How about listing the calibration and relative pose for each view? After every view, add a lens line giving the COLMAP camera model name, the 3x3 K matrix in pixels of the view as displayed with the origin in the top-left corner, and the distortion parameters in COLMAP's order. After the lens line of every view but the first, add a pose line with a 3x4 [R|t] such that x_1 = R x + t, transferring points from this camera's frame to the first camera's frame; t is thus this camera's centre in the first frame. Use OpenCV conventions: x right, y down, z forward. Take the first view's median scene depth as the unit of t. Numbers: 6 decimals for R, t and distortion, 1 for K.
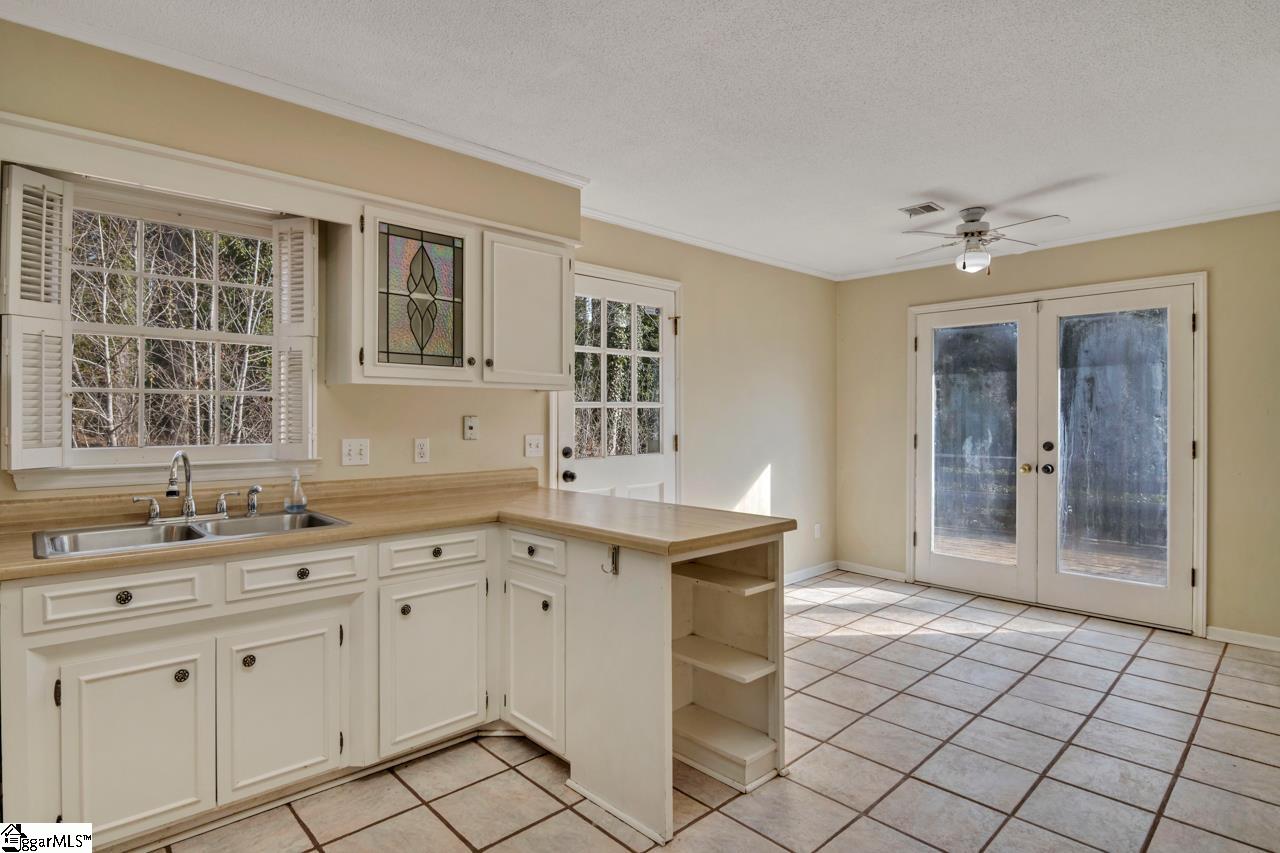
lens RADIAL K [[656.1, 0, 633.4], [0, 656.1, 415.9], [0, 0, 1]] dist [-0.000581, -0.015515]
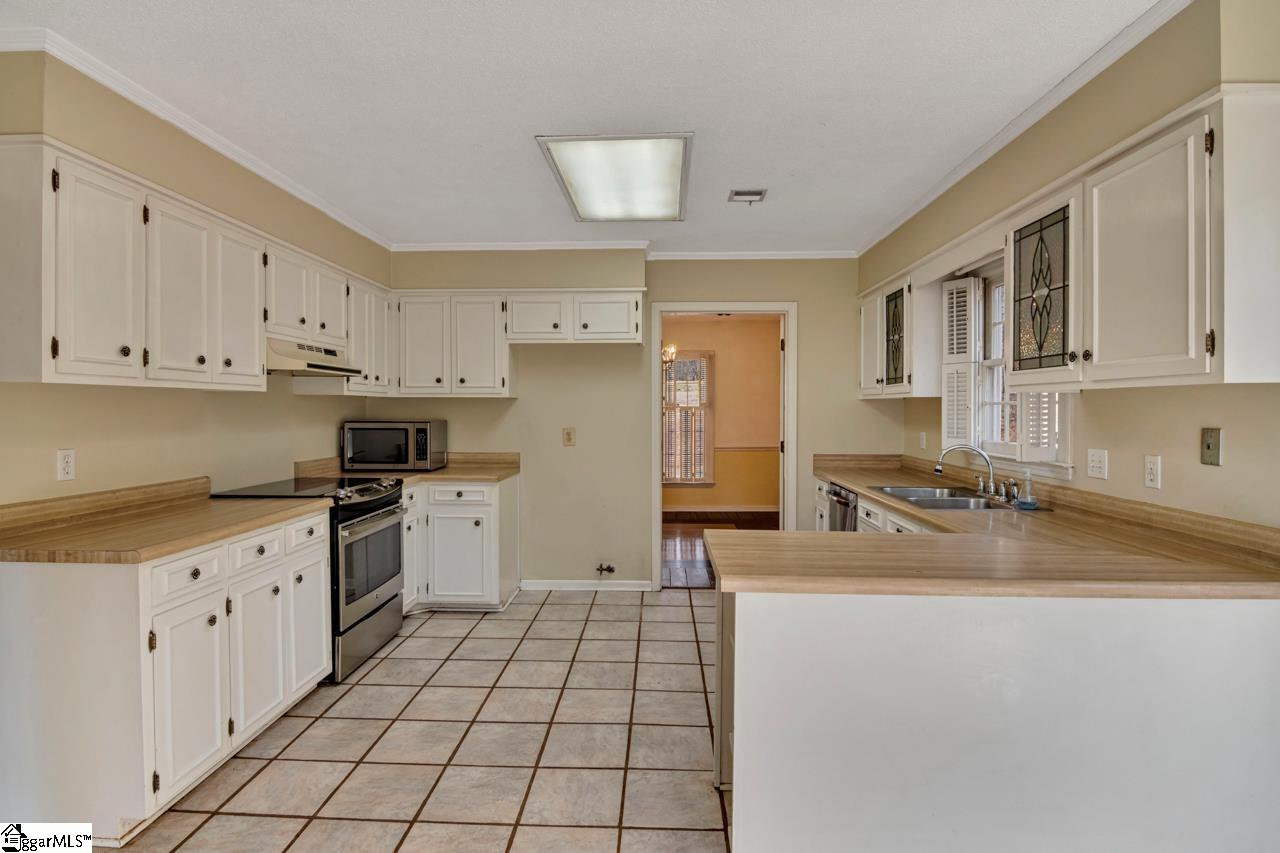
lens RADIAL K [[656.1, 0, 633.4], [0, 656.1, 415.9], [0, 0, 1]] dist [-0.000581, -0.015515]
pose [[-0.718794, 0.007295, -0.695185, 0.681929], [0.000771, 0.999953, 0.009696, -0.020740], [0.695223, 0.006433, -0.718766, 1.215119]]
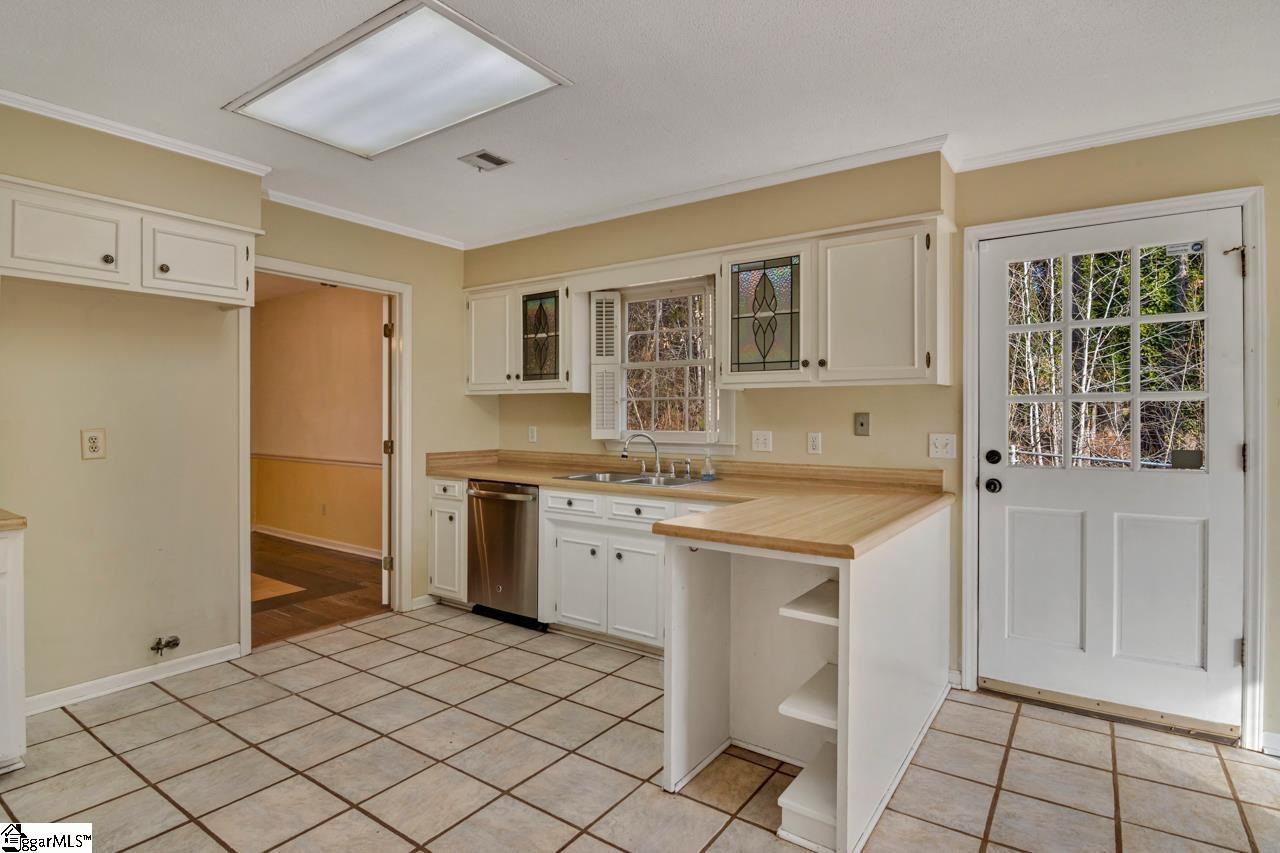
lens RADIAL K [[656.1, 0, 633.4], [0, 656.1, 415.9], [0, 0, 1]] dist [-0.000581, -0.015515]
pose [[0.199233, 0.001067, -0.979952, 0.793984], [0.000279, 0.999999, 0.001146, 0.004260], [0.979952, -0.000502, 0.199232, 0.501660]]
